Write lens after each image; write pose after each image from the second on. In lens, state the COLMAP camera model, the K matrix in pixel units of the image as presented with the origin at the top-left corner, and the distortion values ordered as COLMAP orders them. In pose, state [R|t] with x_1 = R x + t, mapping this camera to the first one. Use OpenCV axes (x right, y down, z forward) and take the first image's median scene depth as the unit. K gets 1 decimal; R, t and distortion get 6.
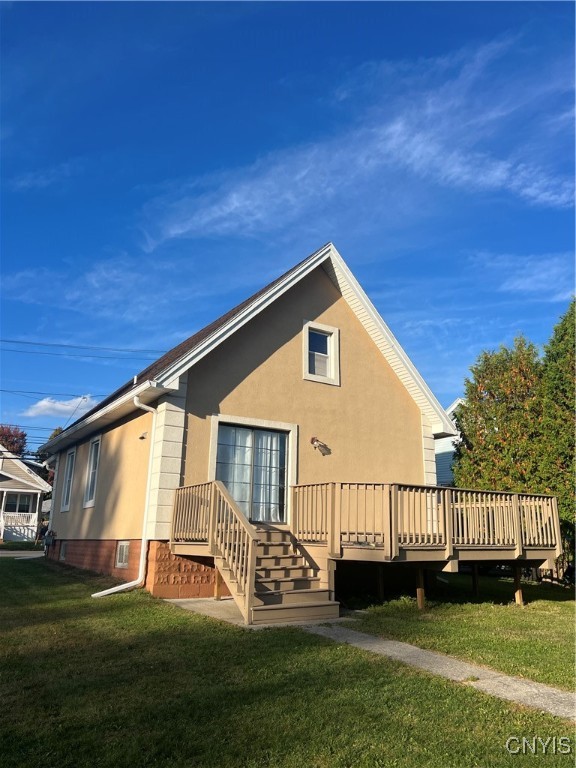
lens RADIAL K [[573.6, 0, 294.3], [0, 573.6, 382.9], [0, 0, 1]] dist [0.046907, -0.048566]
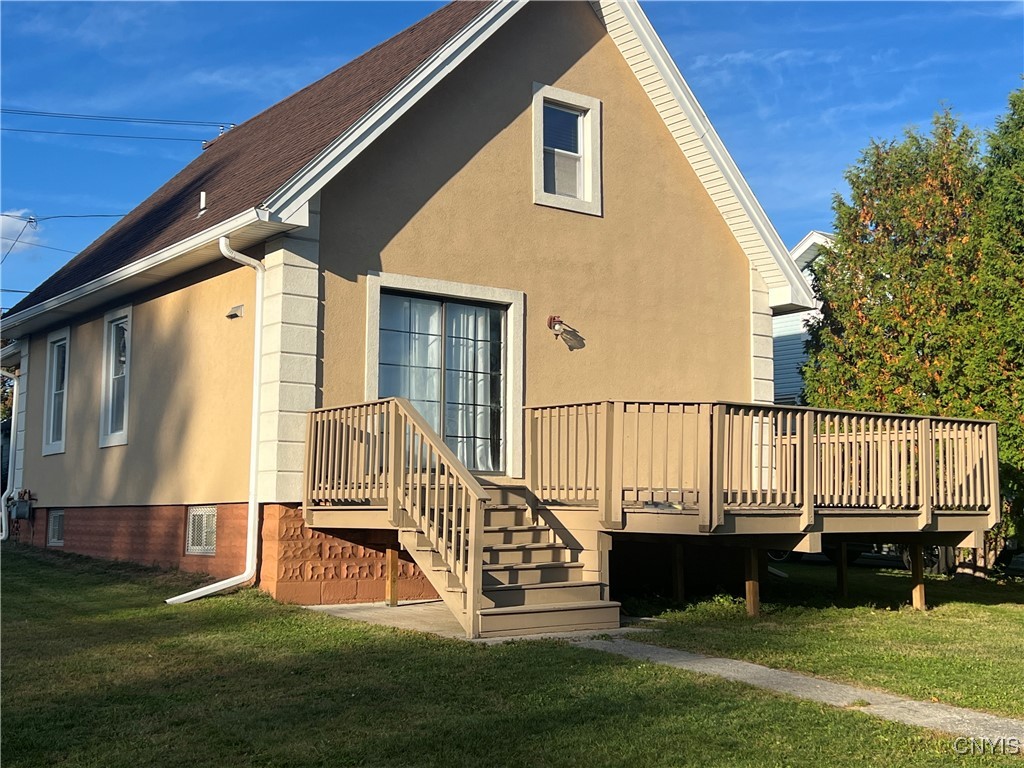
lens RADIAL K [[1229.7, 0, 513.9], [0, 1229.7, 382.7], [0, 0, 1]] dist [0.075089, 0.000000]
pose [[0.998190, -0.001797, 0.060105, -0.077240], [-0.007949, 0.986837, 0.161521, -0.028767], [-0.059604, -0.161706, 0.985037, -0.135188]]
